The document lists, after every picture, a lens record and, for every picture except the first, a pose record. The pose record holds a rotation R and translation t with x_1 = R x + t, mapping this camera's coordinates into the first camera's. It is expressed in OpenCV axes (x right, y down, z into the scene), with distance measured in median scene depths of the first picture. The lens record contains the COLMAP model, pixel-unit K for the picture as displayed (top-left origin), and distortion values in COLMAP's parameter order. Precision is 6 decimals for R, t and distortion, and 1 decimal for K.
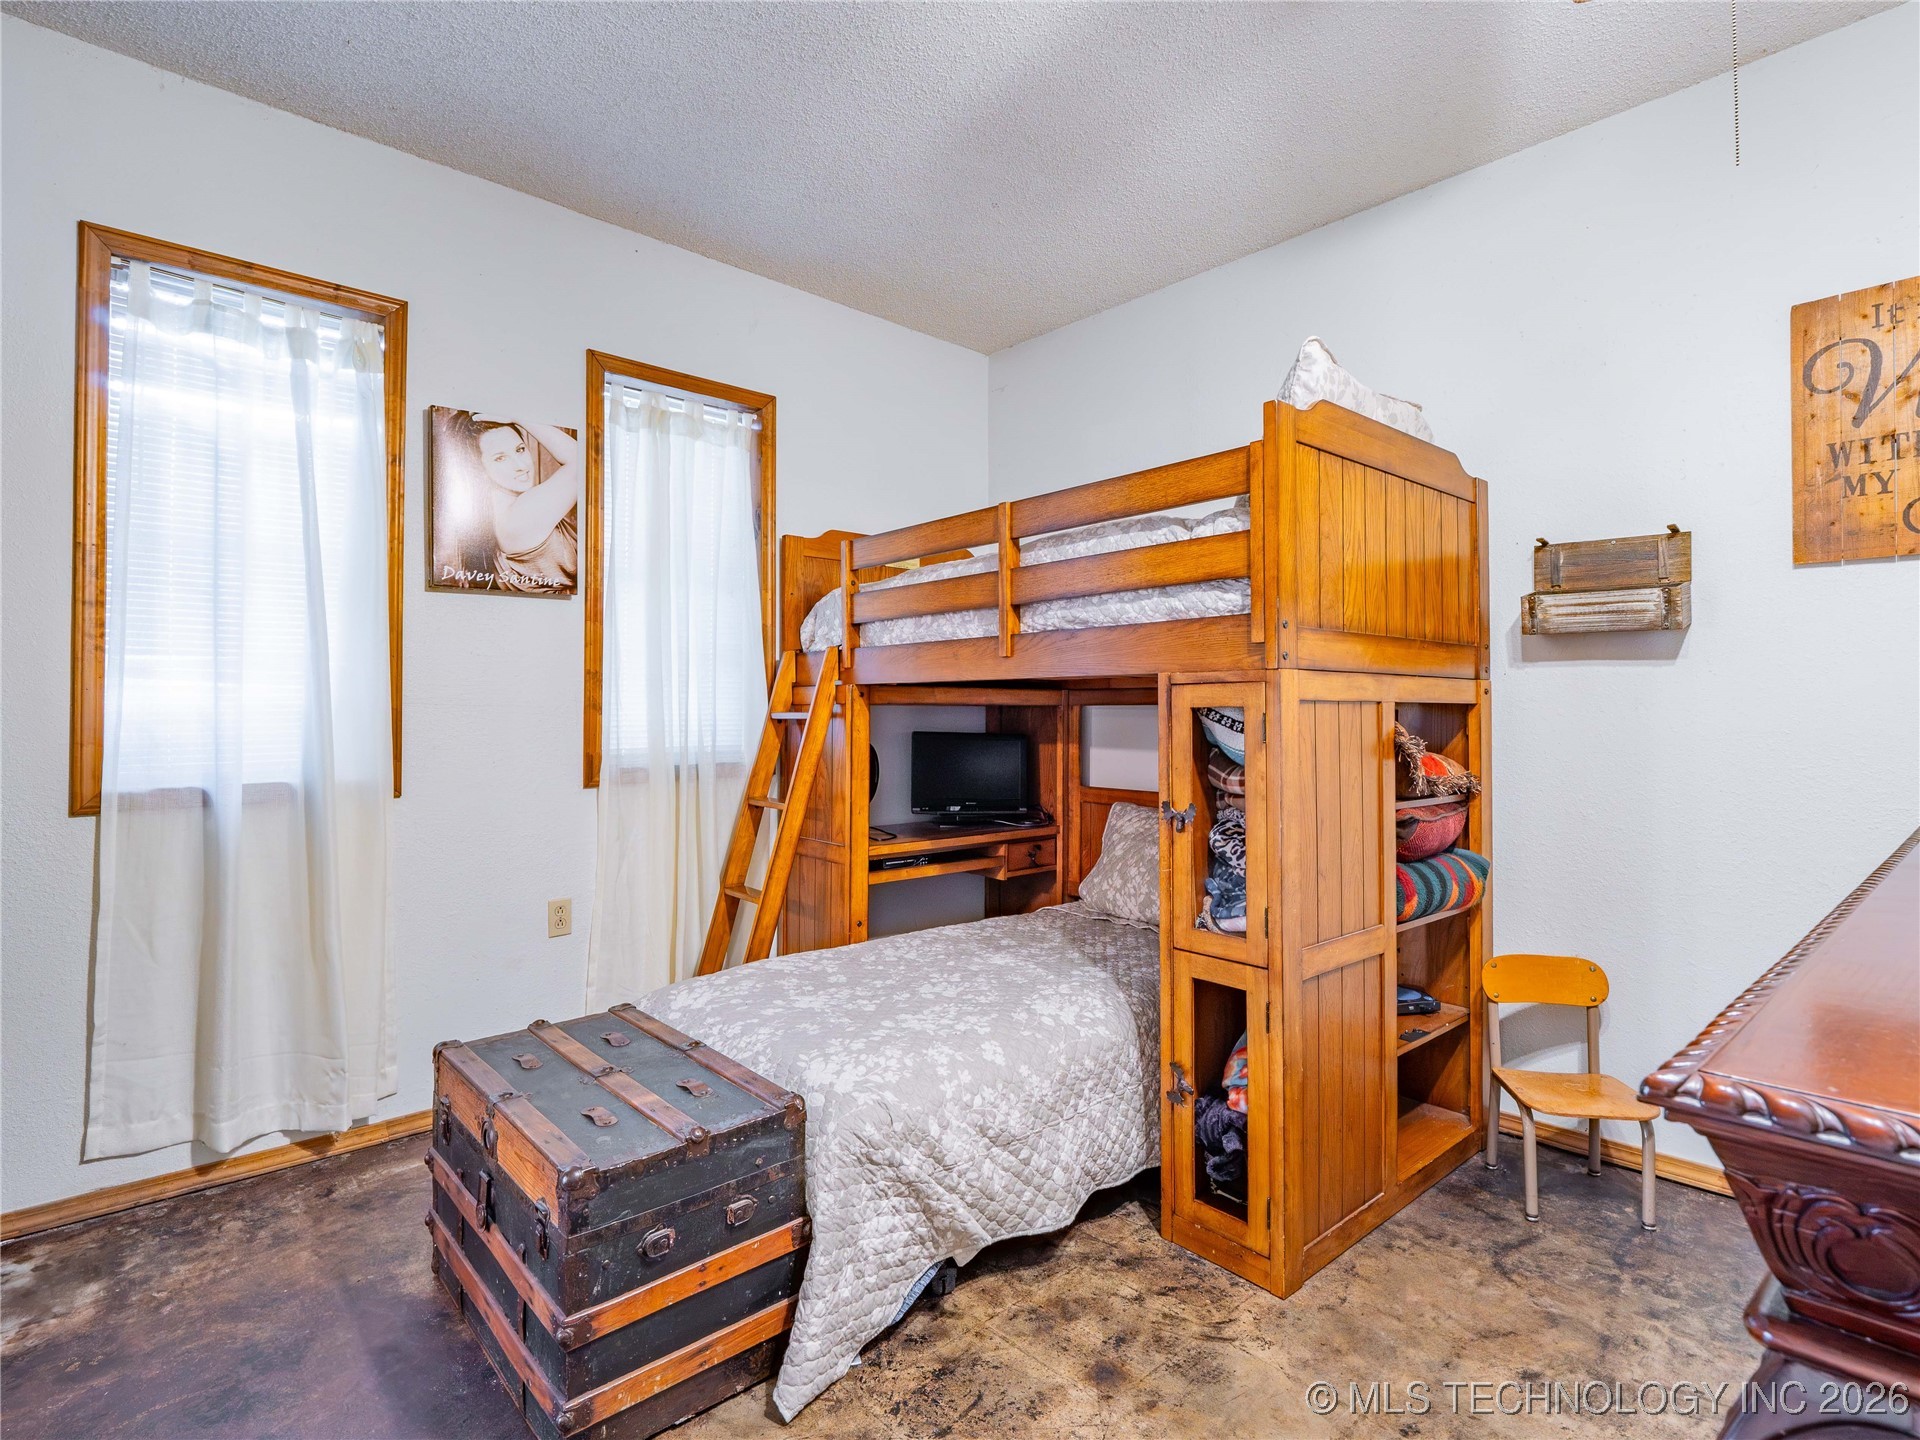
lens RADIAL K [[956.6, 0, 952.9], [0, 956.6, 694.3], [0, 0, 1]] dist [-0.005546, -0.001859]
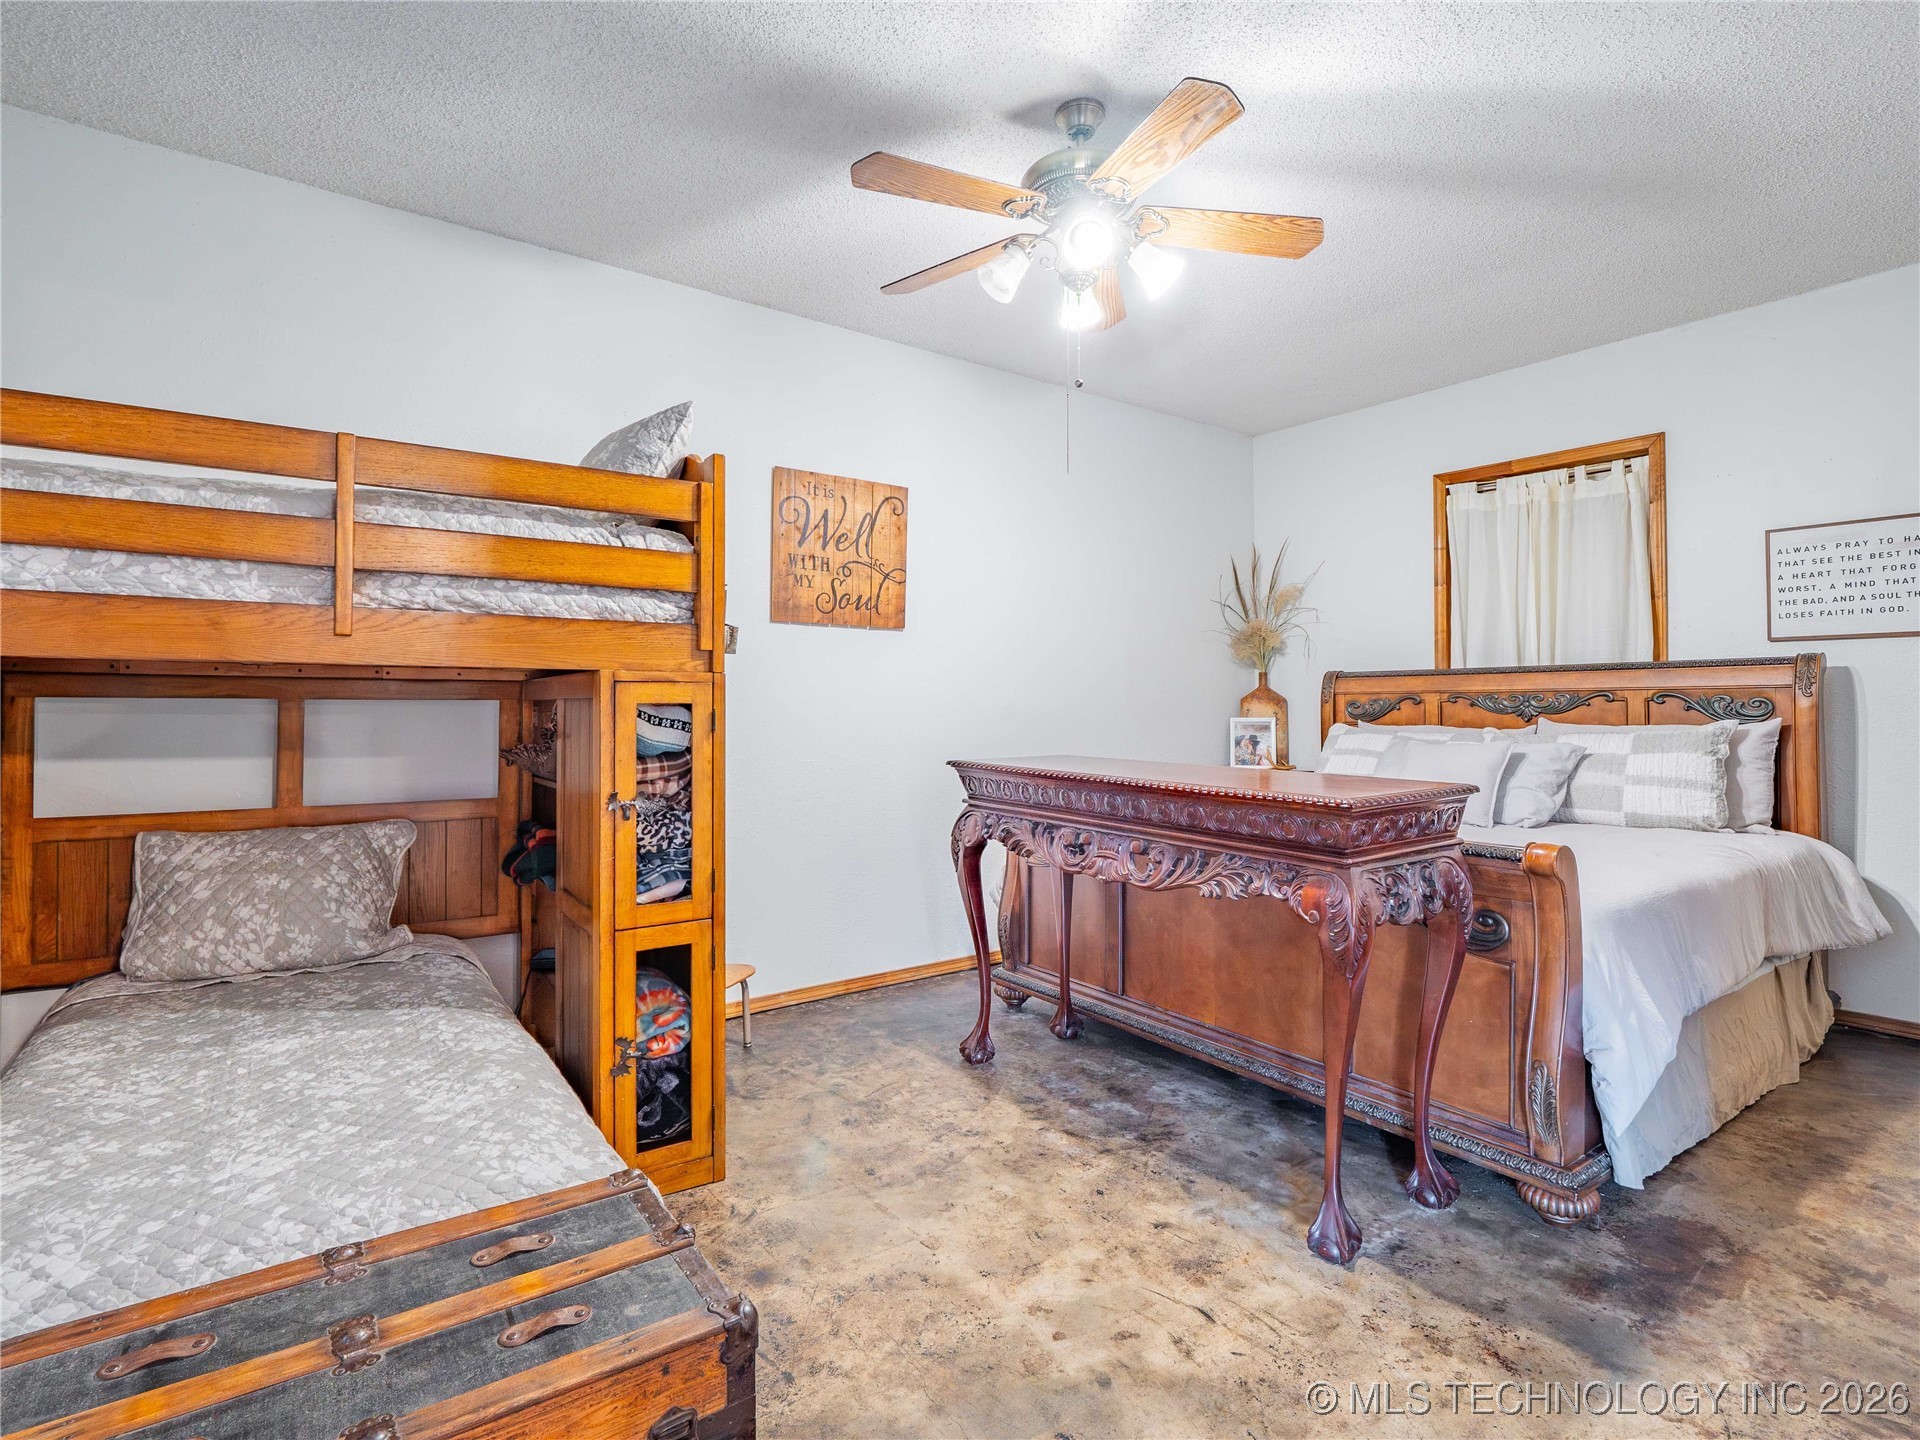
lens RADIAL K [[956.6, 0, 952.9], [0, 956.6, 694.3], [0, 0, 1]] dist [-0.005546, -0.001859]
pose [[0.112508, 0.016406, 0.993515, -0.810762], [-0.019990, 0.999699, -0.014244, 0.011754], [-0.993450, -0.018258, 0.112802, 0.536186]]
